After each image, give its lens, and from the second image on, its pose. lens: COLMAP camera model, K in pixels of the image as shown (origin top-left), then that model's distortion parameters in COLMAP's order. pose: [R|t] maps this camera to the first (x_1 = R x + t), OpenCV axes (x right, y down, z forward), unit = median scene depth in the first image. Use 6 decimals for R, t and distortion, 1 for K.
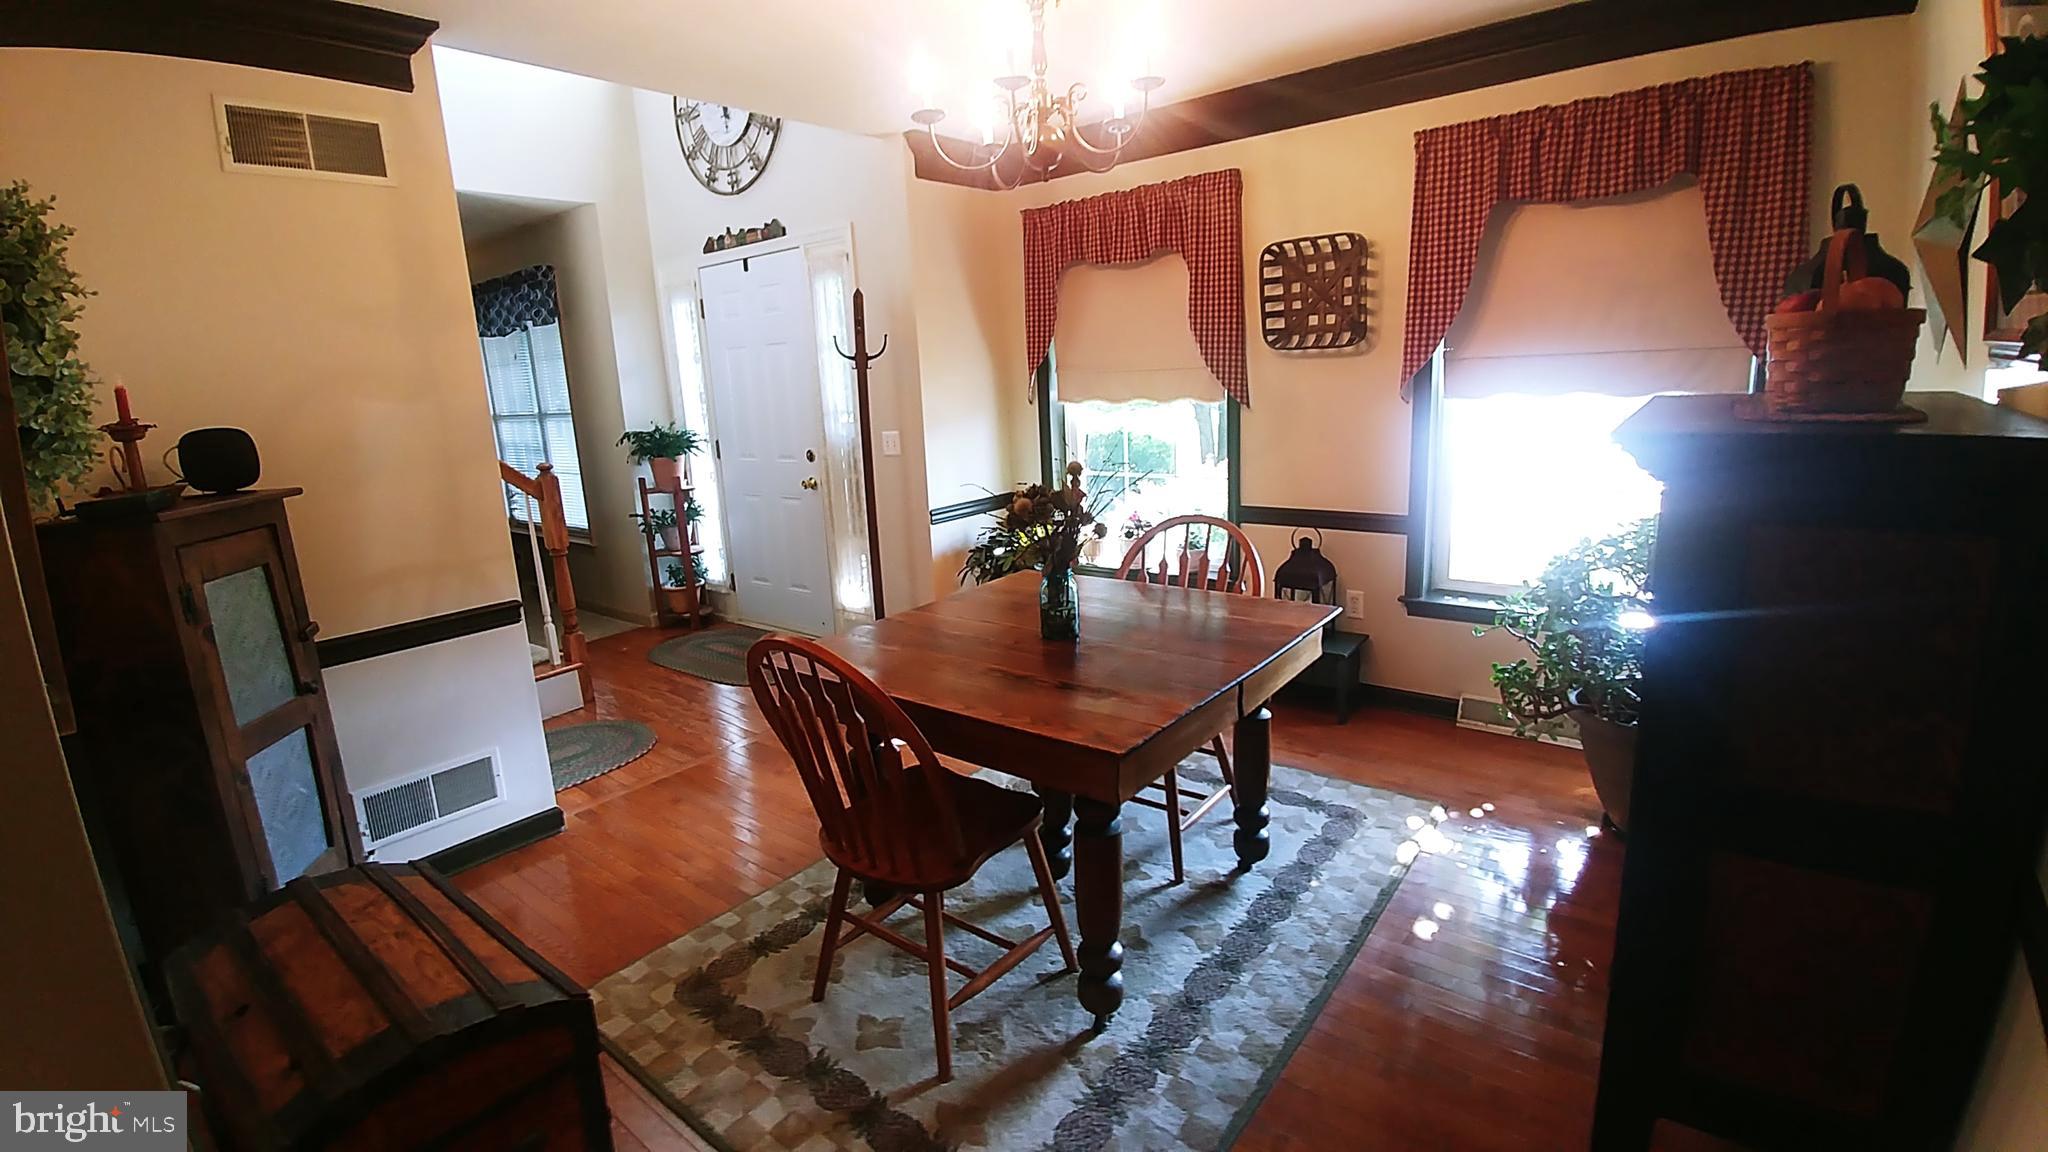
lens RADIAL K [[915.2, 0, 1019.5], [0, 915.2, 557.0], [0, 0, 1]] dist [-0.027870, -0.000257]
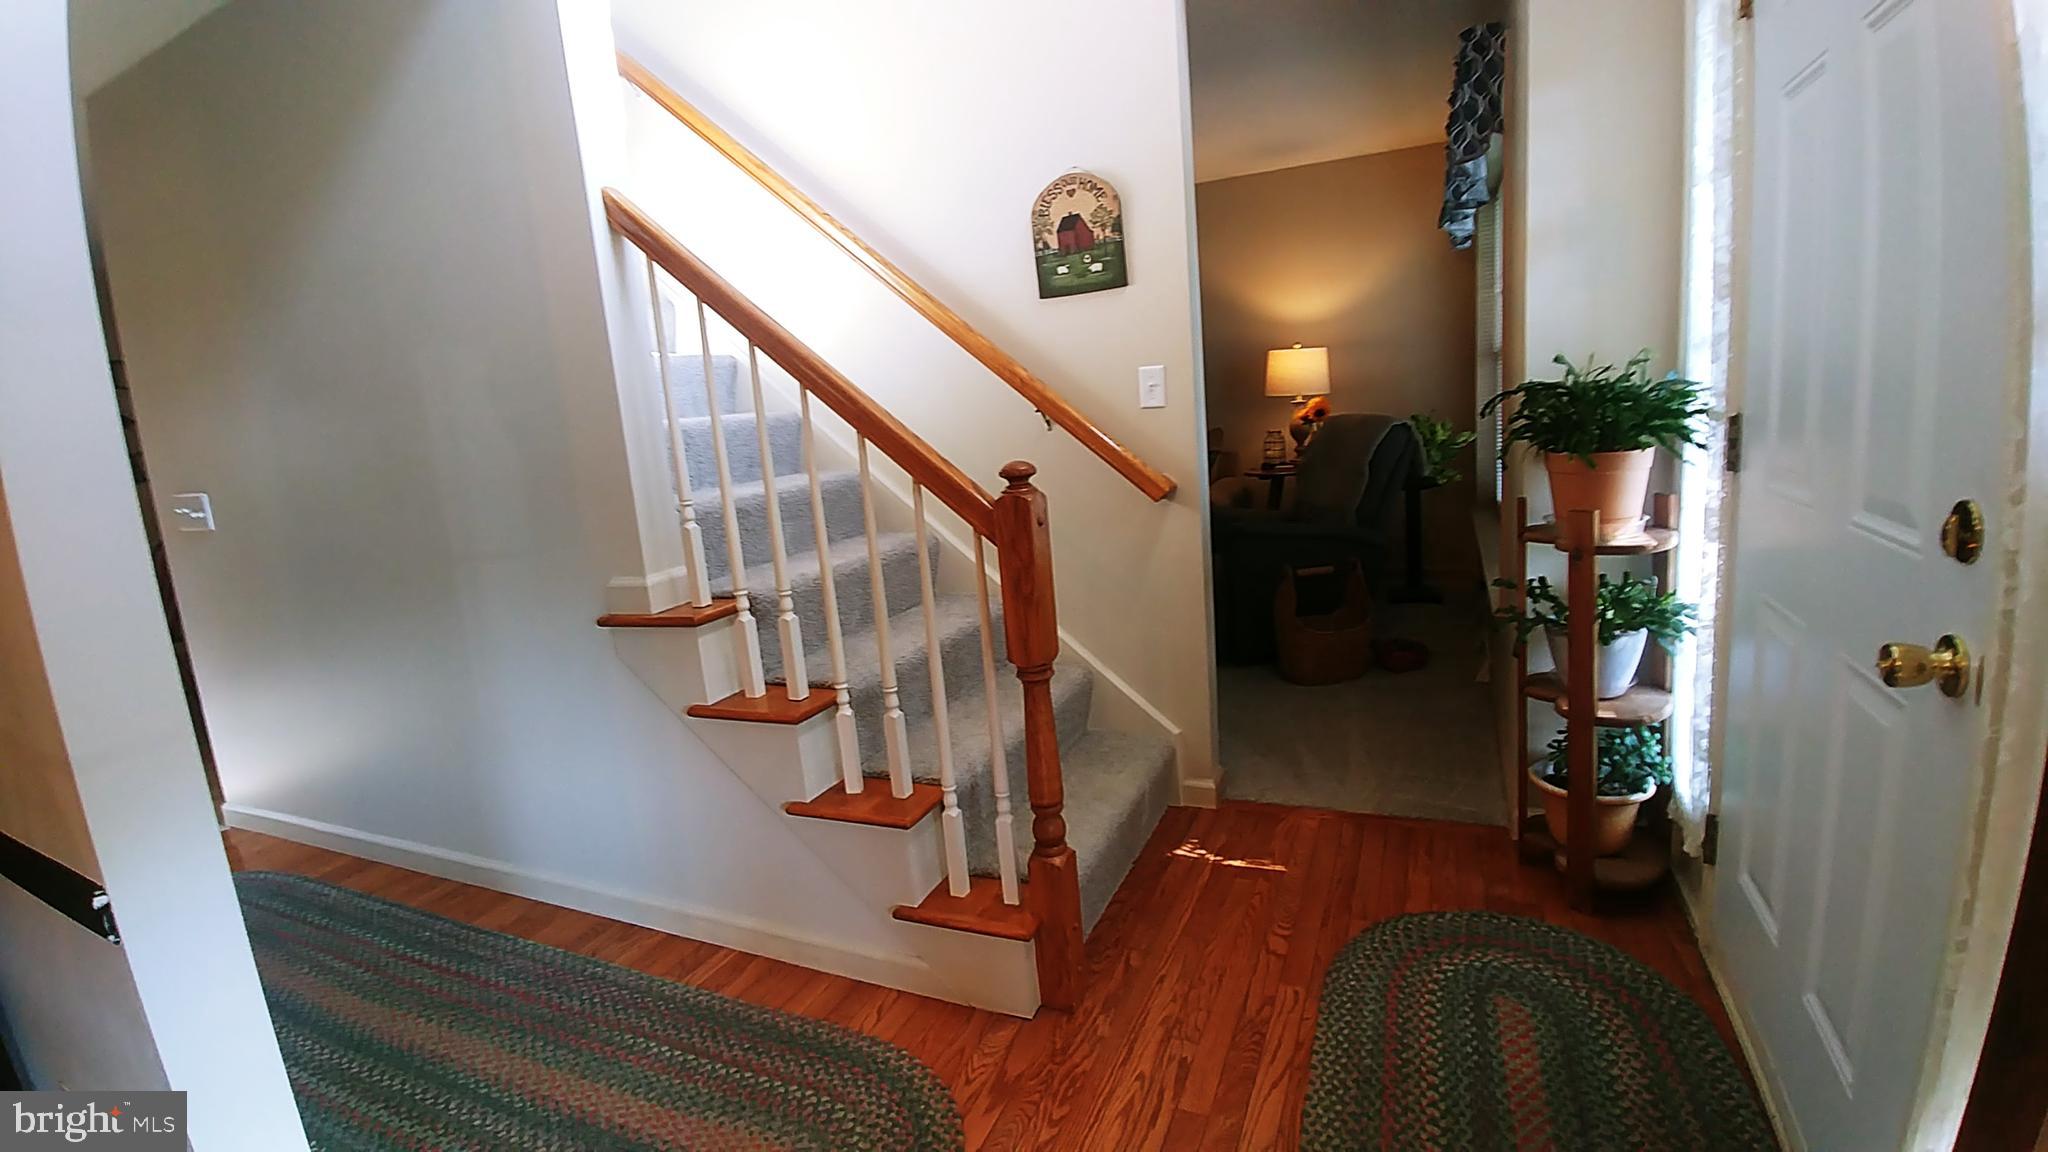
lens RADIAL K [[915.2, 0, 1019.5], [0, 915.2, 557.0], [0, 0, 1]] dist [-0.027870, -0.000257]
pose [[0.257637, 0.196414, -0.946068, -0.142690], [-0.130386, 0.977233, 0.167377, -0.159876], [0.957404, 0.080232, 0.277381, 1.082460]]
